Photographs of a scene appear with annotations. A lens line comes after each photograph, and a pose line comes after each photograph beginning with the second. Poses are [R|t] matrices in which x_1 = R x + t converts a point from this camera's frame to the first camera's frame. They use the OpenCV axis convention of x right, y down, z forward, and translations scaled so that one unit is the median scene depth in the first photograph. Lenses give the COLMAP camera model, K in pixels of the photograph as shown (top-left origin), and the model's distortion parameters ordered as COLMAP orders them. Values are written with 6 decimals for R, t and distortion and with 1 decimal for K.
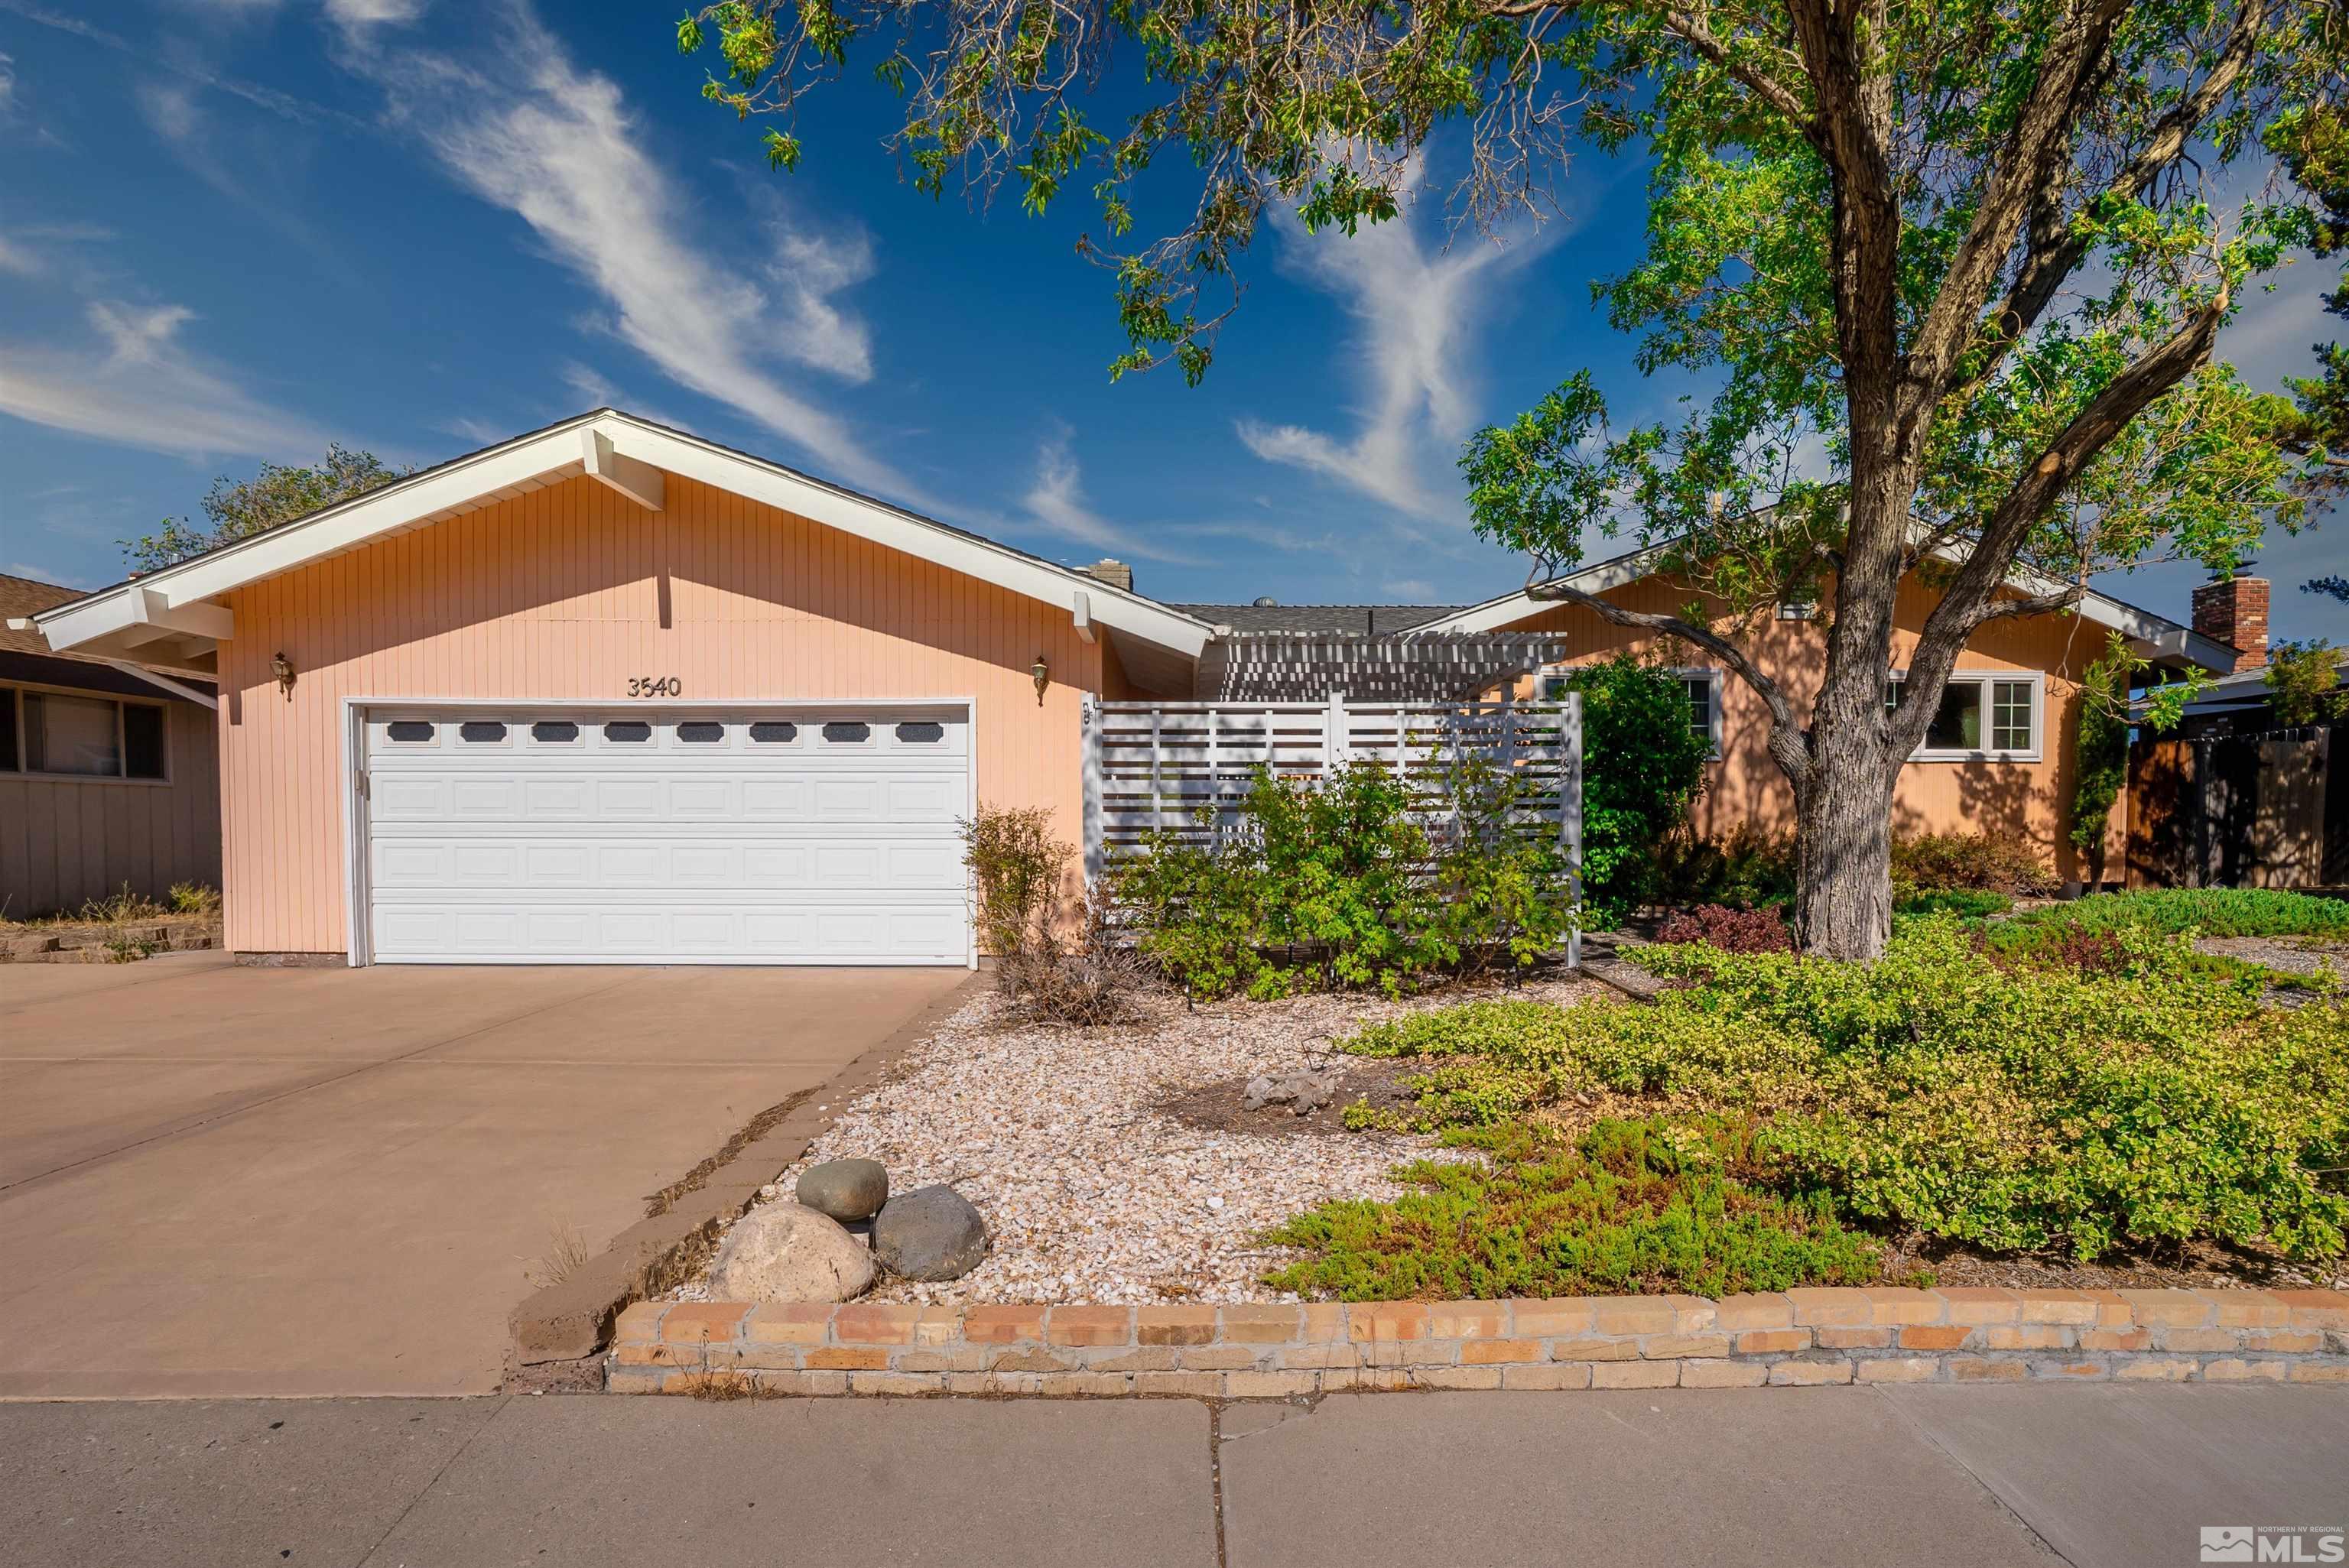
lens RADIAL K [[1273.2, 0, 1163.0], [0, 1273.2, 682.6], [0, 0, 1]] dist [-0.072675, 0.039082]
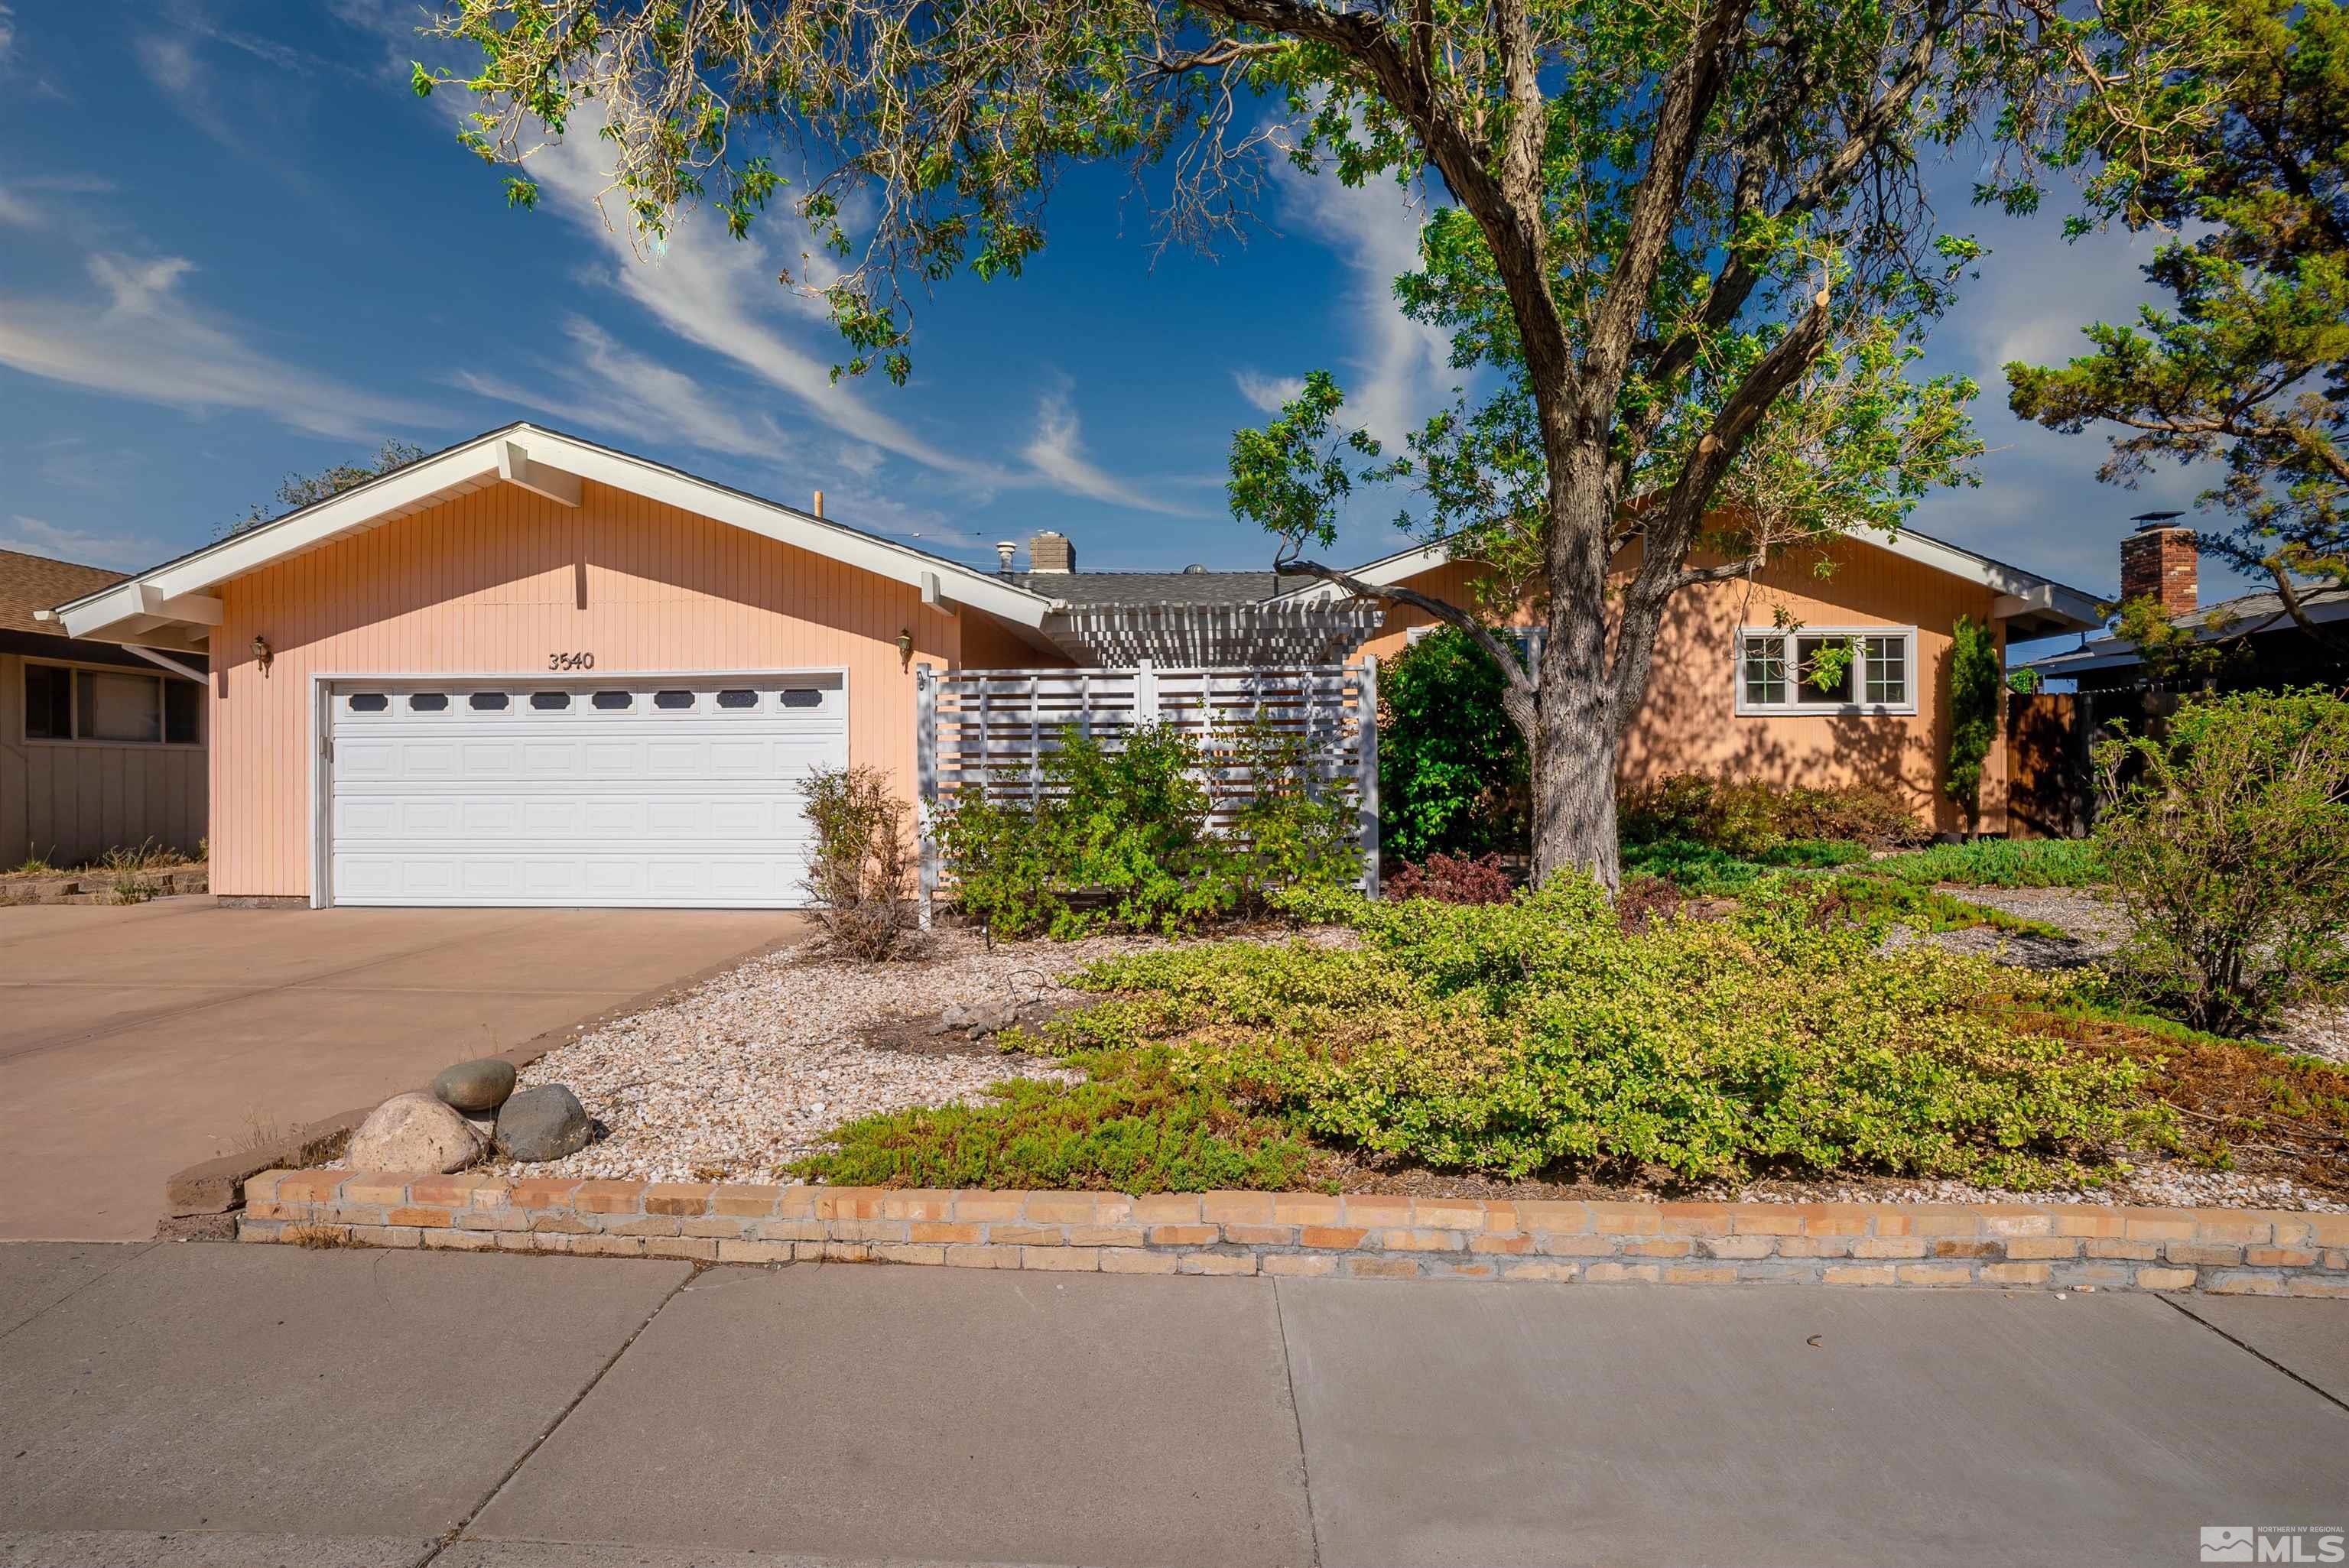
lens RADIAL K [[1244.4, 0, 1173.4], [0, 1244.4, 578.5], [0, 0, 1]] dist [-0.052299, 0.024041]
pose [[0.996412, -0.019977, -0.082248, 0.251229], [0.016278, 0.998836, -0.045407, -0.012765], [0.083060, 0.043905, 0.995577, -0.073601]]
